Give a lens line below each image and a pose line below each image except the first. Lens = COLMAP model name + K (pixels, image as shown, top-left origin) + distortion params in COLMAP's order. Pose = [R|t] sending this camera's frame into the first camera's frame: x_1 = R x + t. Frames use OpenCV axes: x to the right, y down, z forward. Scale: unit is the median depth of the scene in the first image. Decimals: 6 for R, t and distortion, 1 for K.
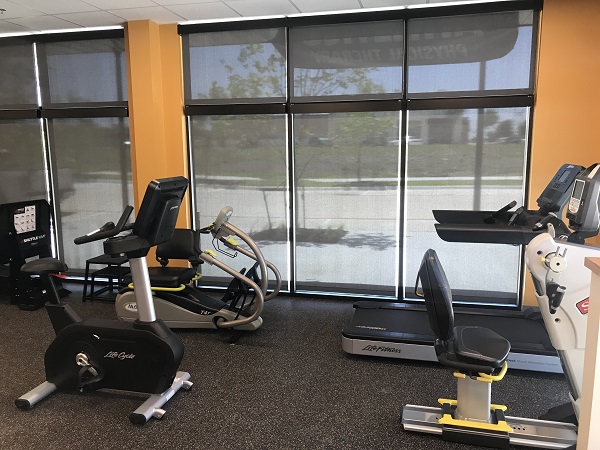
lens RADIAL K [[491.9, 0, 300.0], [0, 491.9, 225.0], [0, 0, 1]] dist [0.003982, 0.001703]
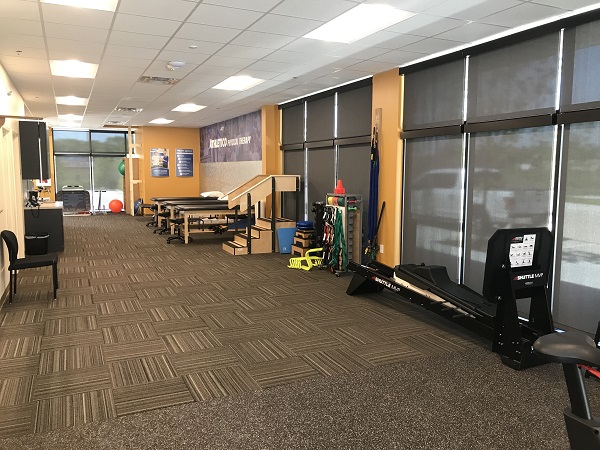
lens RADIAL K [[491.9, 0, 300.0], [0, 491.9, 225.0], [0, 0, 1]] dist [0.003982, 0.001703]
pose [[0.622472, 0.090693, -0.777370, -0.164991], [-0.125389, 0.991989, 0.015328, -0.019690], [0.772533, 0.087933, 0.628857, 0.216757]]
